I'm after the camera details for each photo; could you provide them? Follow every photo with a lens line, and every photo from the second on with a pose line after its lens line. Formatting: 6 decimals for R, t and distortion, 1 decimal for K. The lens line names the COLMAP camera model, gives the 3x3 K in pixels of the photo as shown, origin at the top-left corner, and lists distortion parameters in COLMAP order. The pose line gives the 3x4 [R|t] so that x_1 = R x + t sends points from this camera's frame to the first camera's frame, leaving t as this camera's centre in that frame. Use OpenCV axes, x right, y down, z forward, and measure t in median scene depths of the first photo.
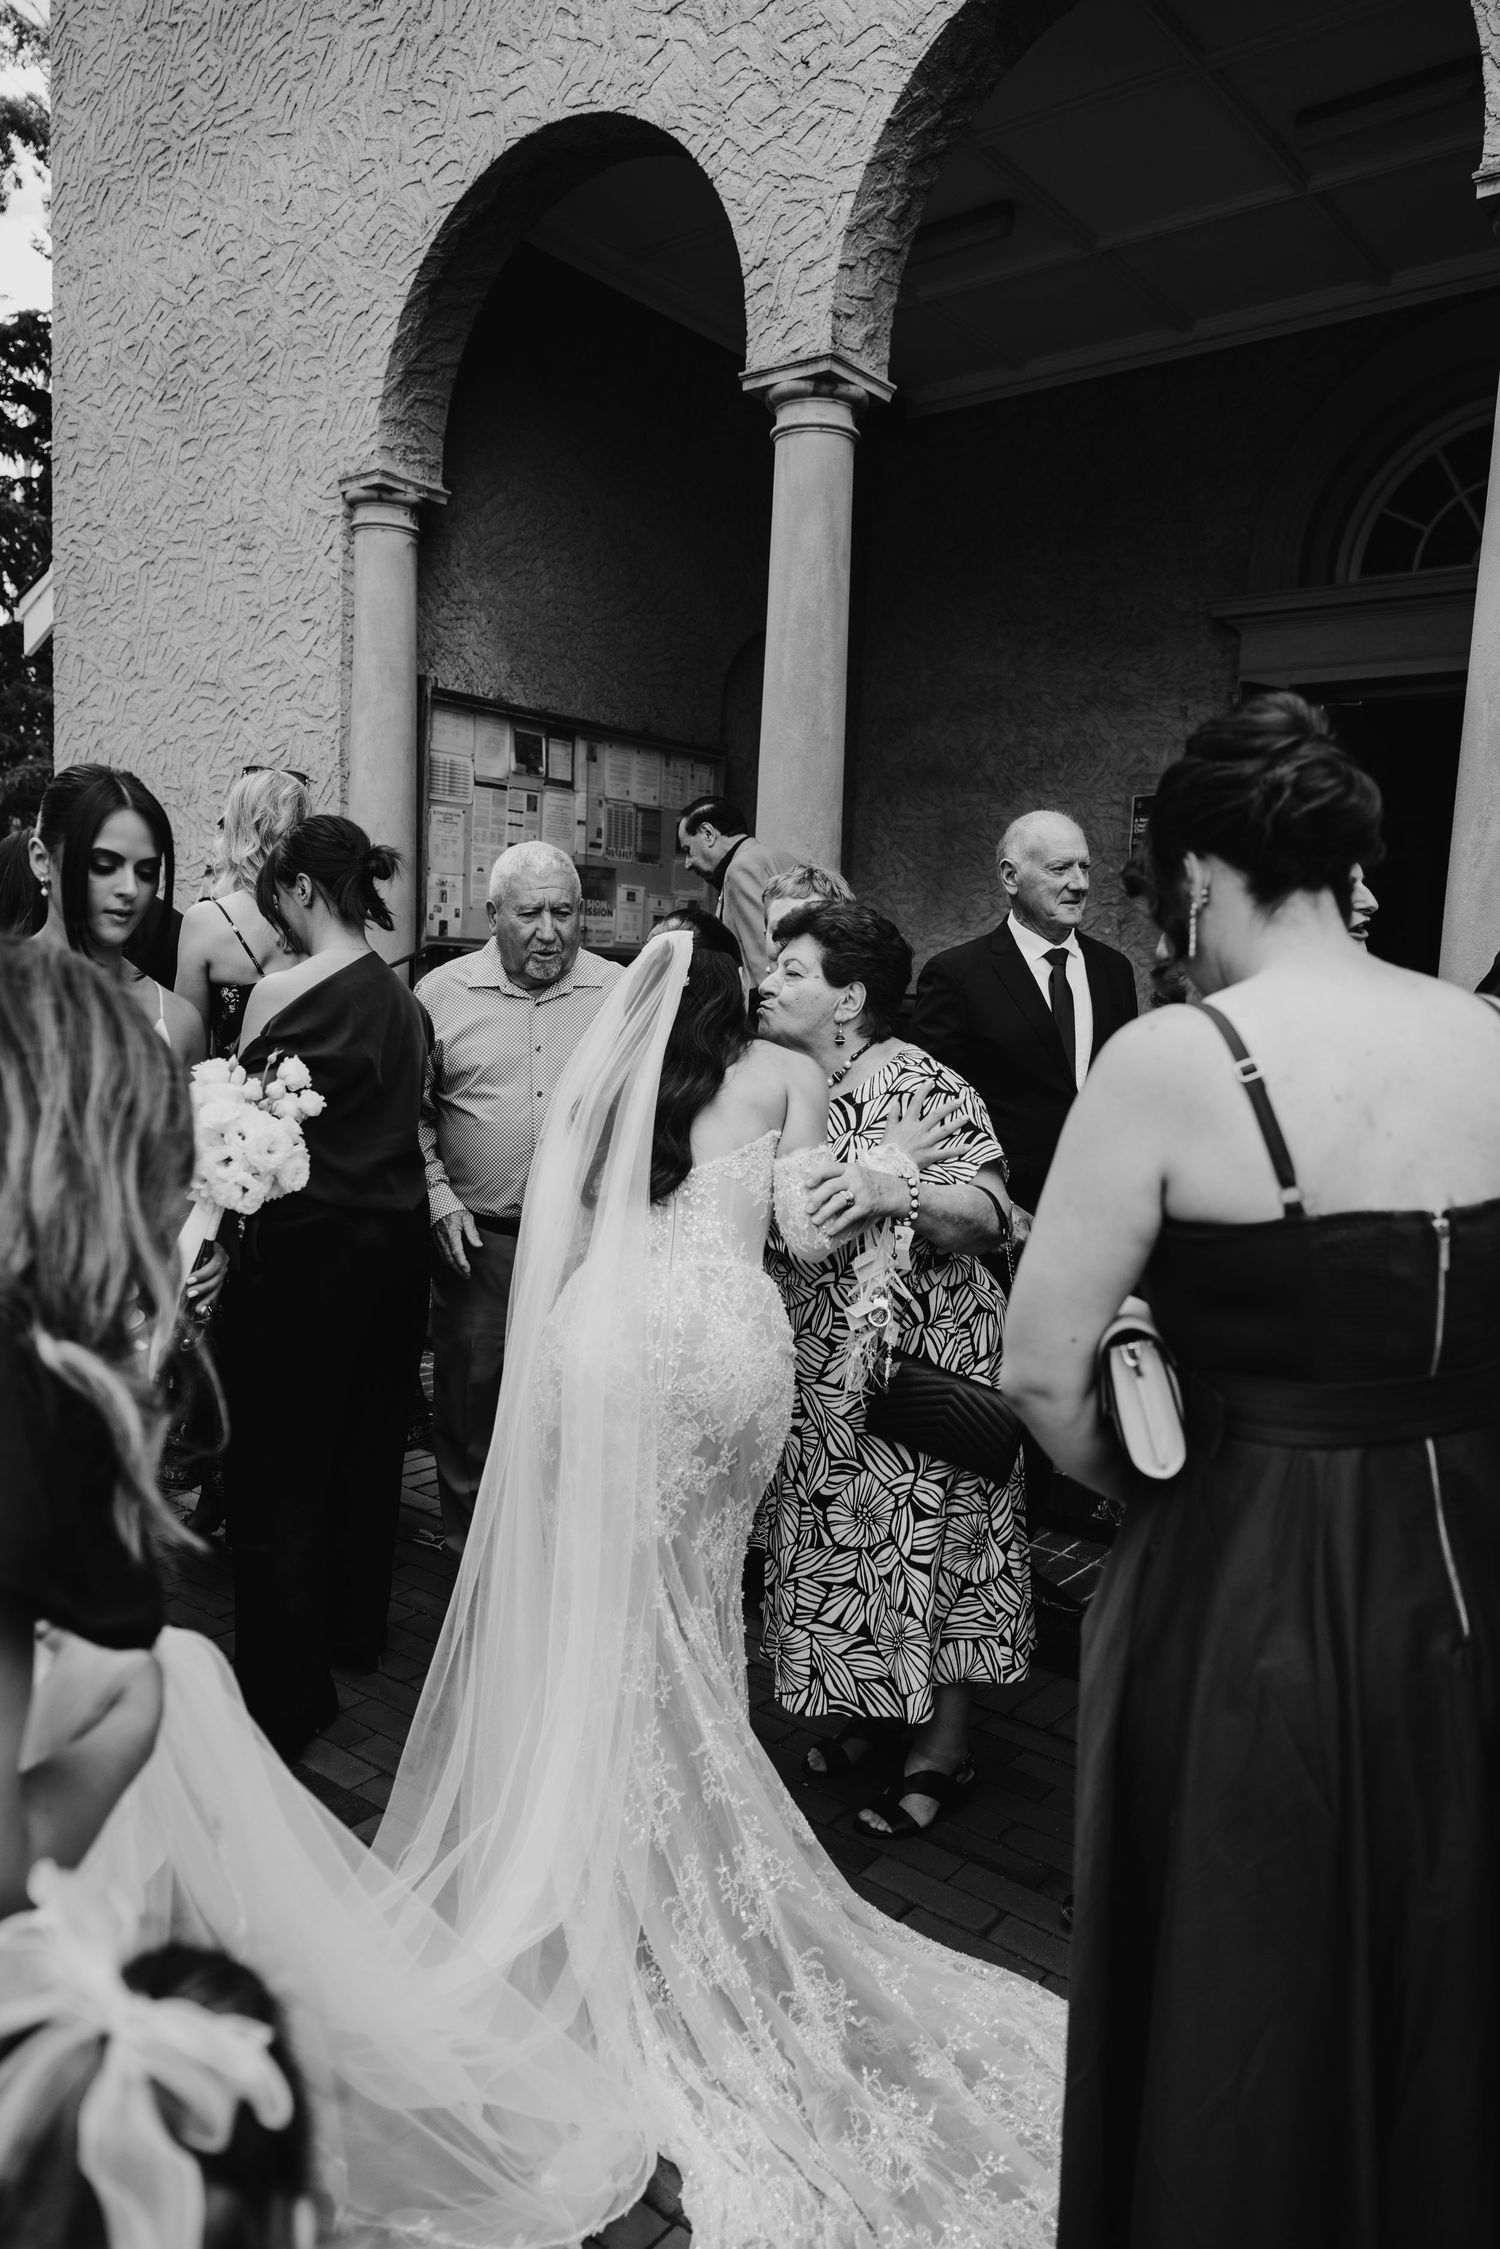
lens RADIAL K [[1581.7, 0, 750.3], [0, 1581.7, 1122.2], [0, 0, 1]] dist [-0.002332, 0.002273]
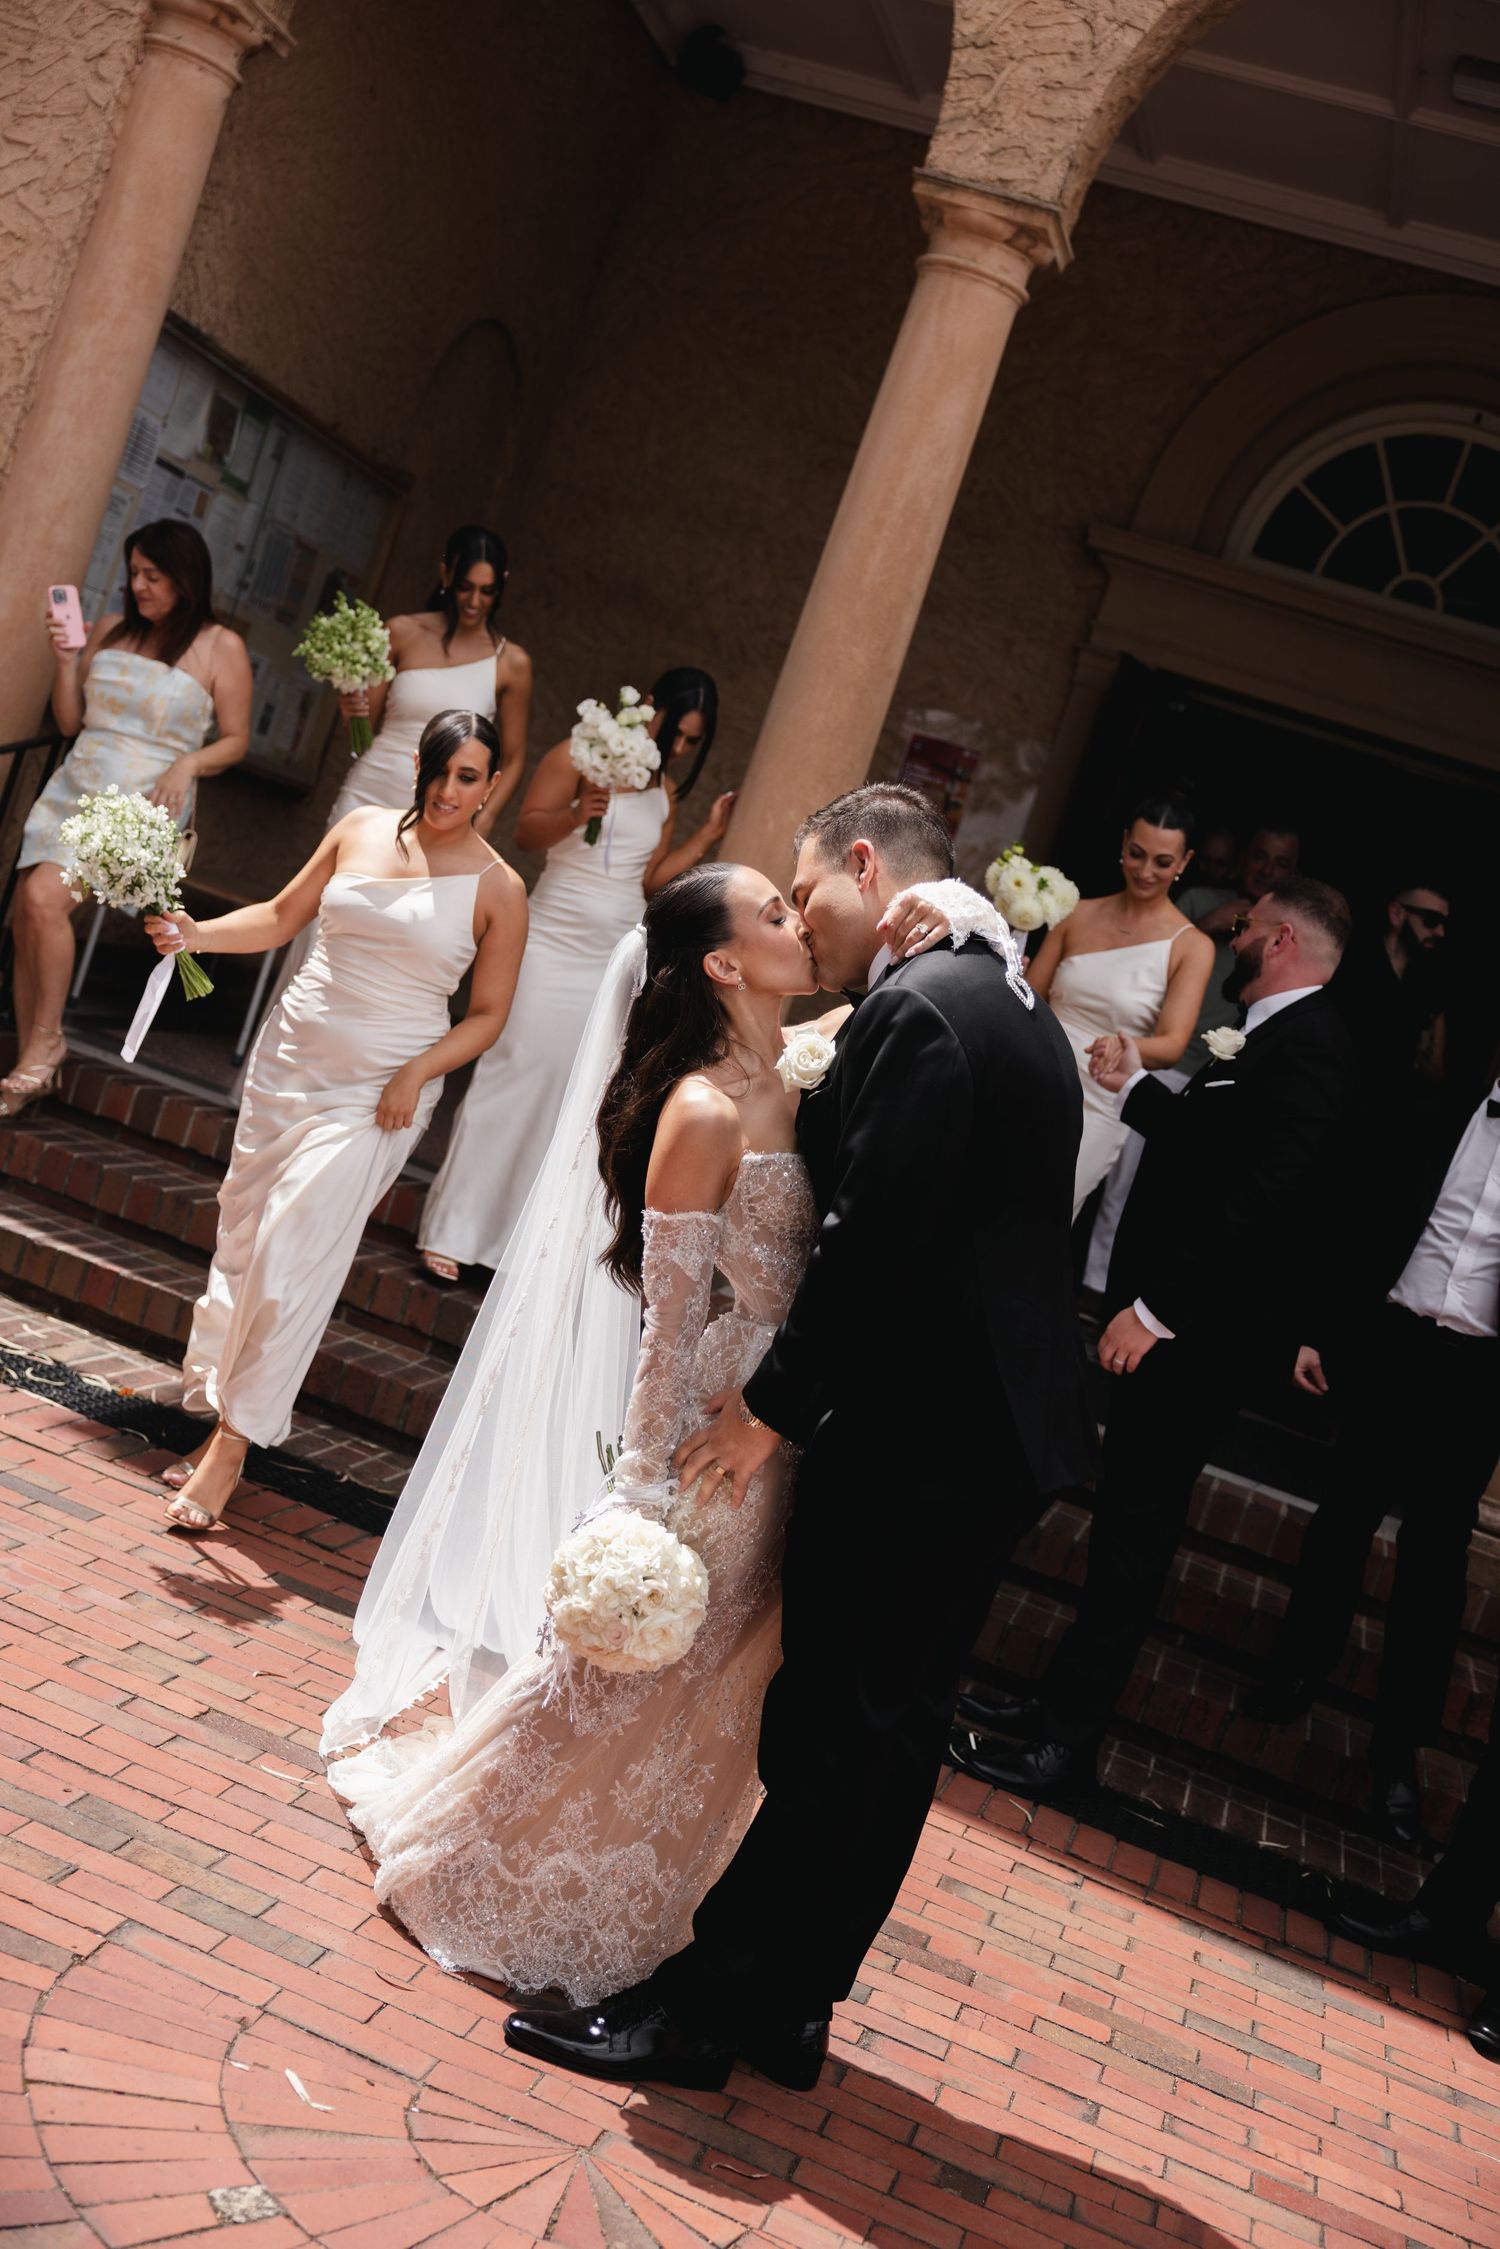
lens RADIAL K [[2673.5, 0, 749.7], [0, 2673.5, 1124.7], [0, 0, 1]] dist [-0.019524, 0.000000]
pose [[0.859653, 0.217088, 0.462461, -0.446981], [-0.243743, 0.969837, -0.002175, -0.009892], [-0.448984, -0.110852, 0.886637, -0.107227]]
